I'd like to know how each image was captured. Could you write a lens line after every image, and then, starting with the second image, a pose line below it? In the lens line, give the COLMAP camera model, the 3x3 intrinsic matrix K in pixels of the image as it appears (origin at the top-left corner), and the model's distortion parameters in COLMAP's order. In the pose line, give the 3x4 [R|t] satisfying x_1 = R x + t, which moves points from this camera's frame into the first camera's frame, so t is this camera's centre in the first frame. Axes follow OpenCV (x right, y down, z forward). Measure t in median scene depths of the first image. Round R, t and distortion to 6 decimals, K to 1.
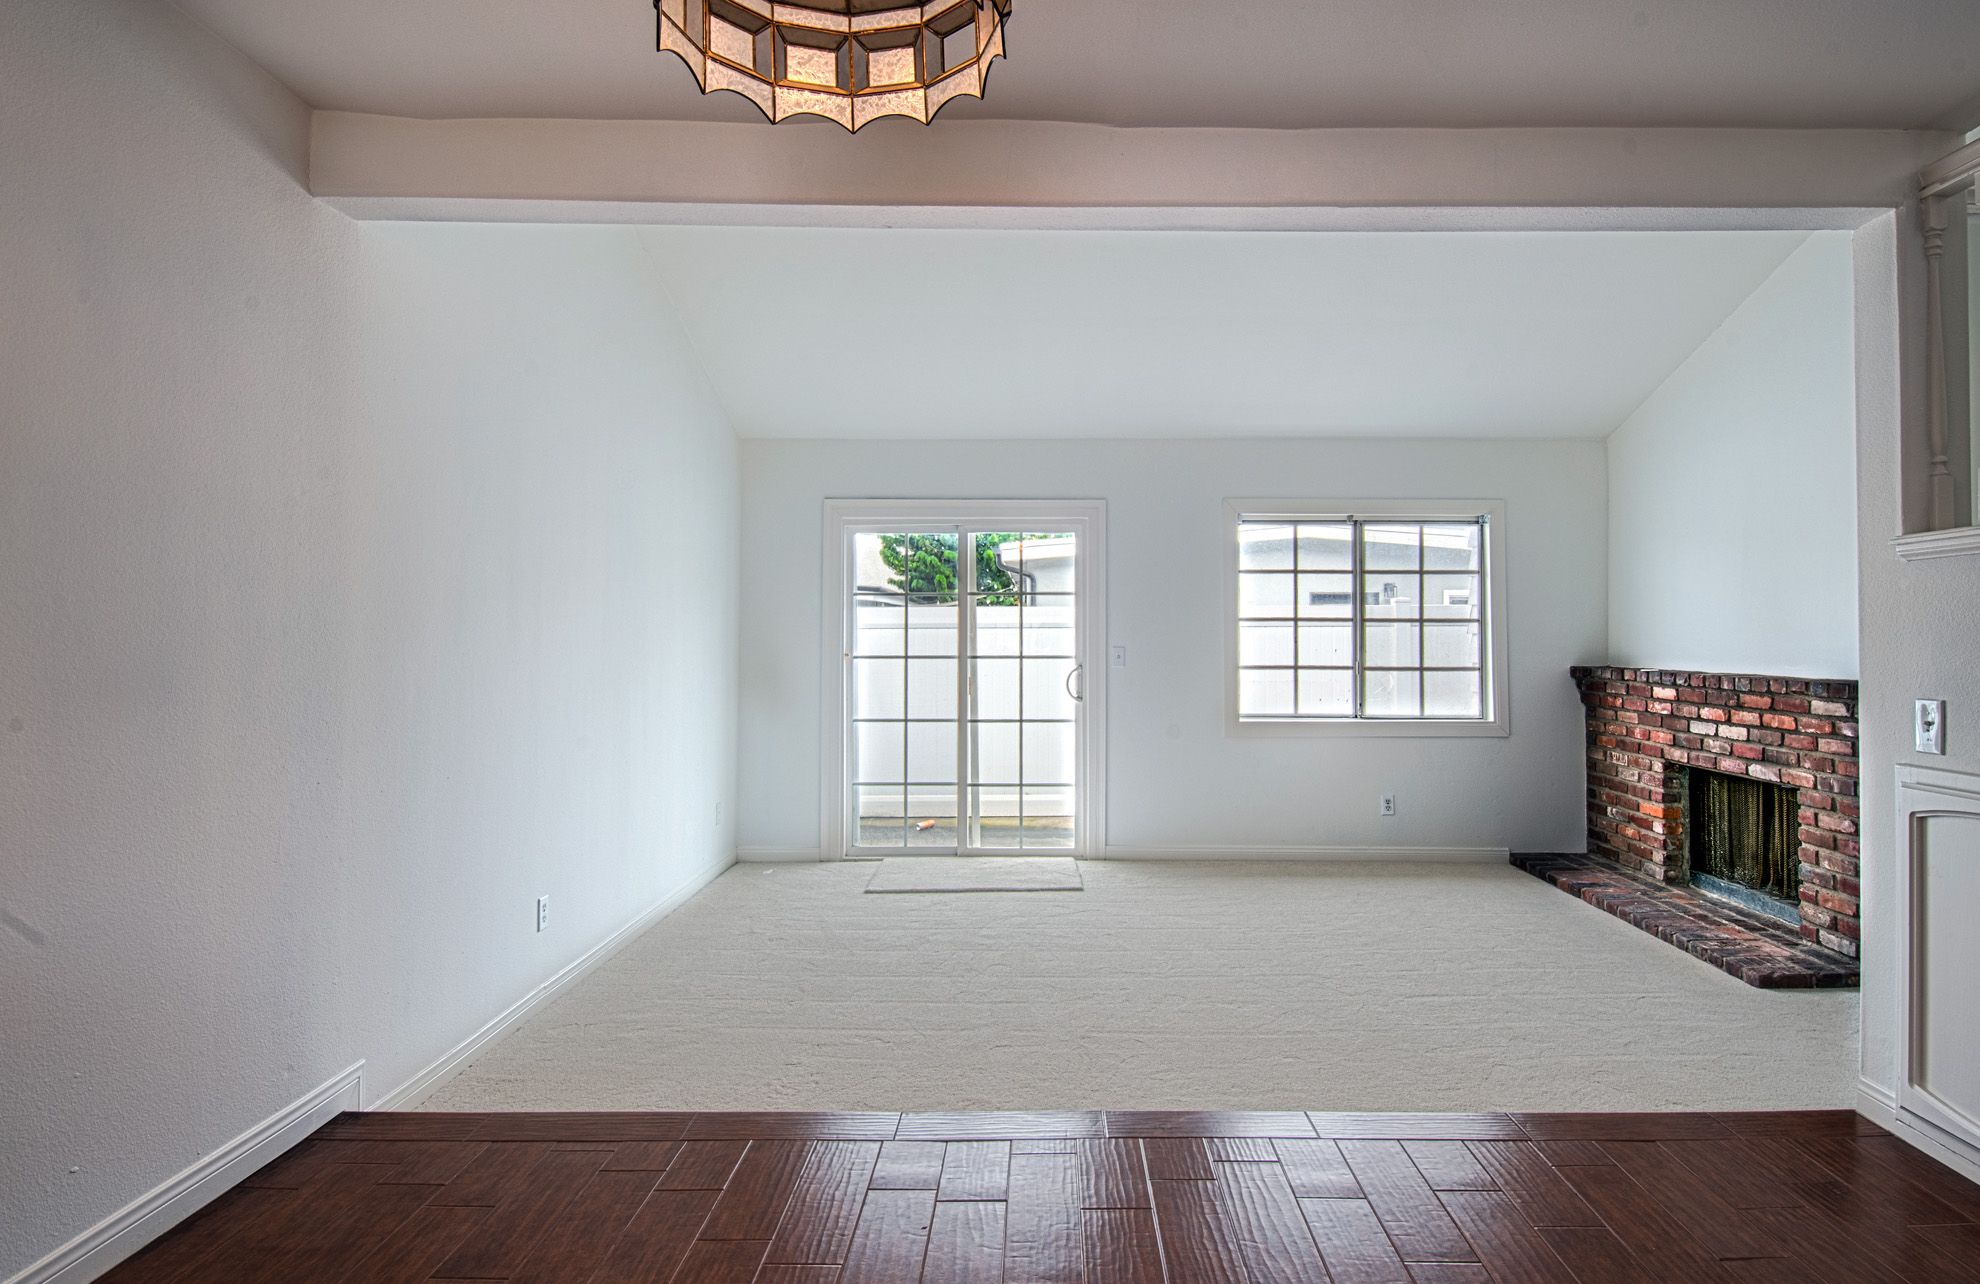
lens RADIAL K [[1119.9, 0, 996.3], [0, 1119.9, 609.3], [0, 0, 1]] dist [-0.004203, -0.002228]
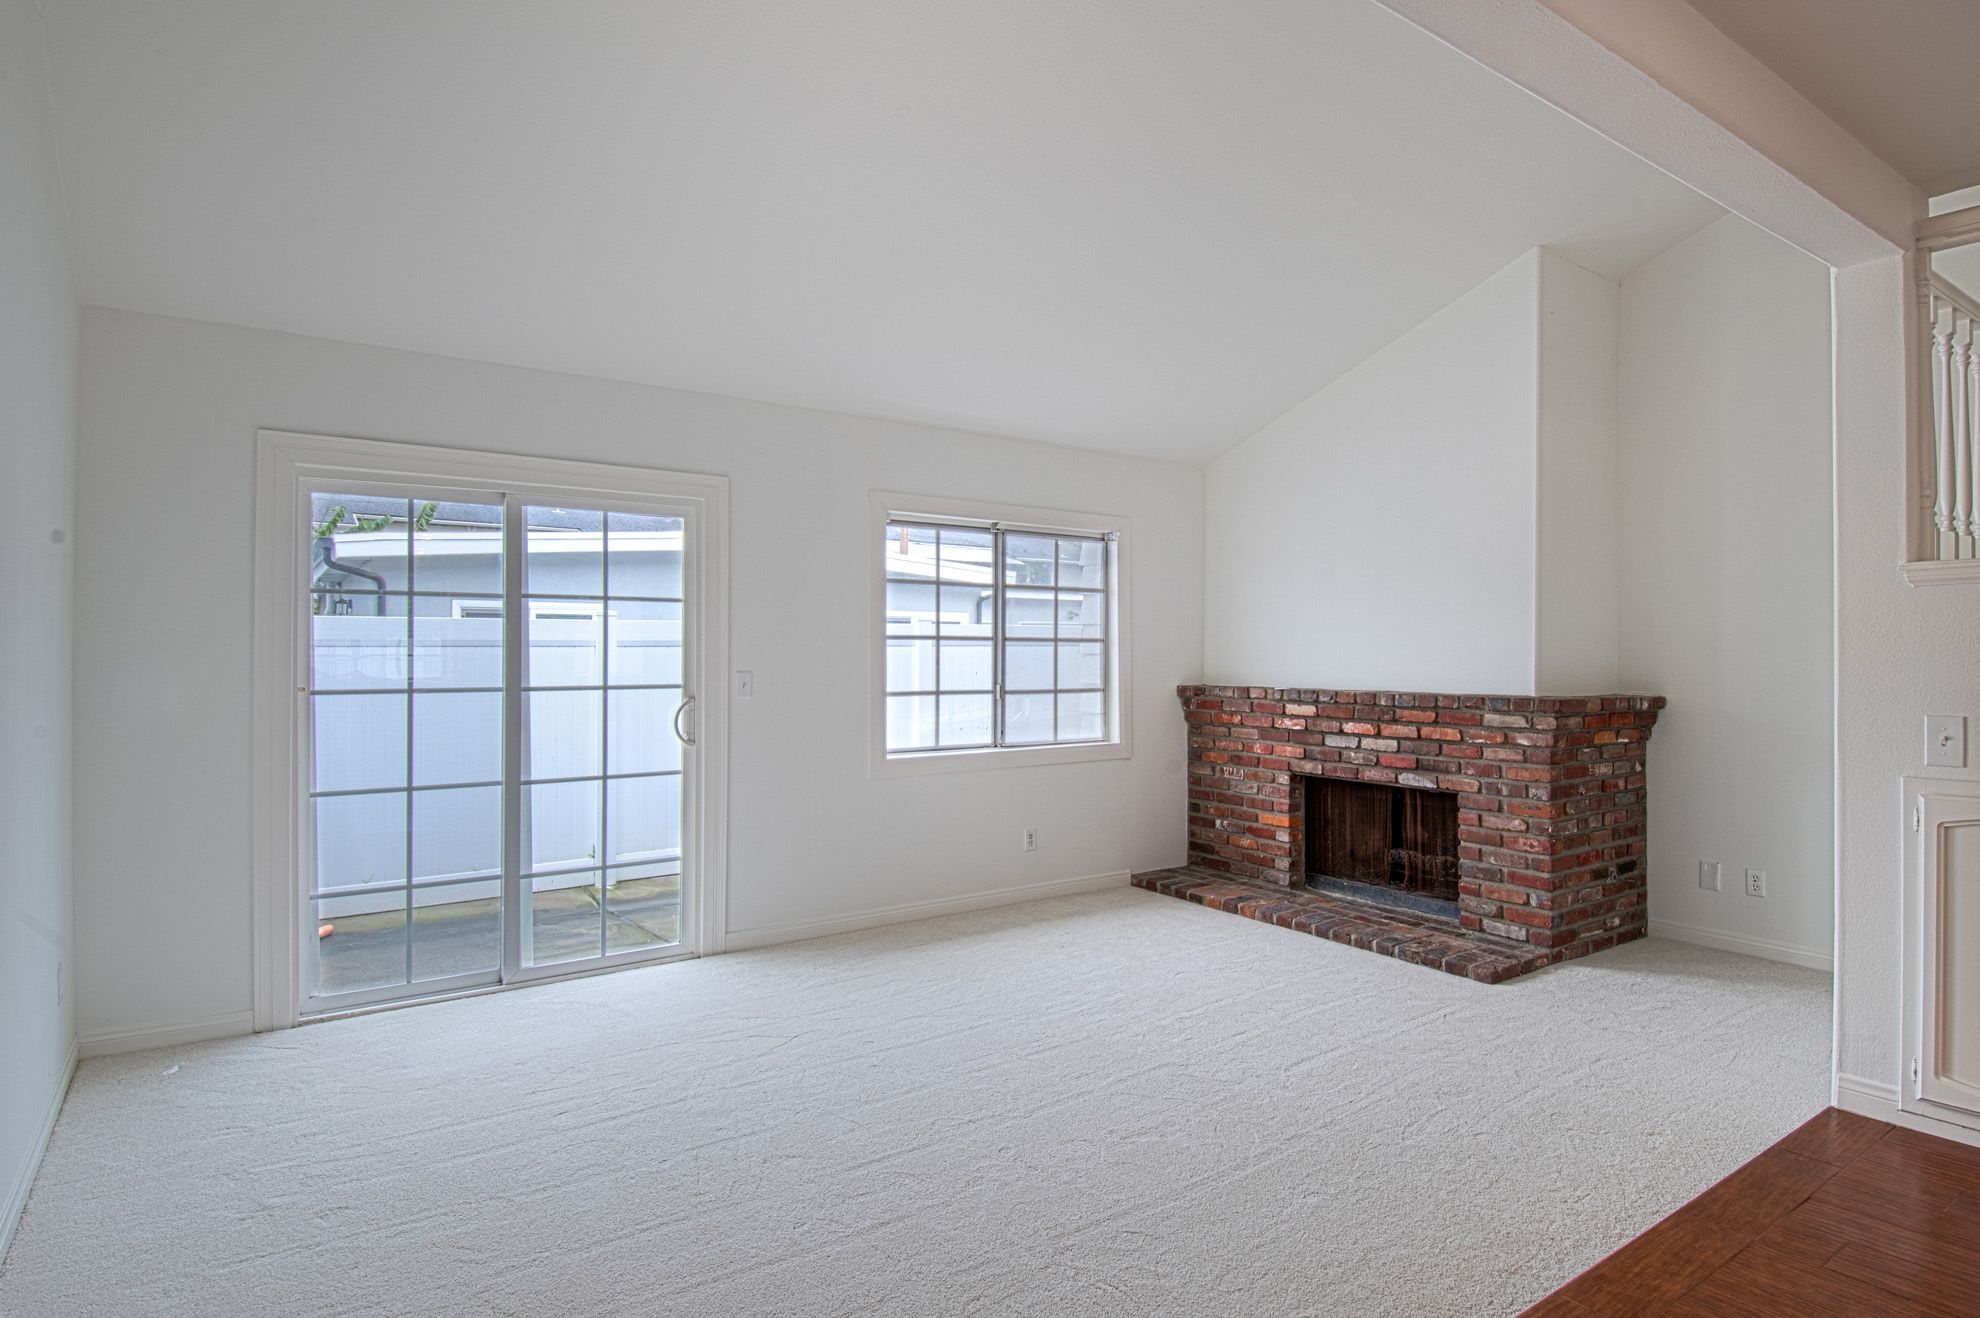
lens RADIAL K [[1095.4, 0, 1060.5], [0, 1095.4, 648.2], [0, 0, 1]] dist [0.029804, -0.038572]
pose [[0.786101, 0.001810, 0.618096, -0.219529], [-0.012606, 0.999835, 0.013103, 0.005746], [-0.617970, -0.018092, 0.785993, 0.317370]]
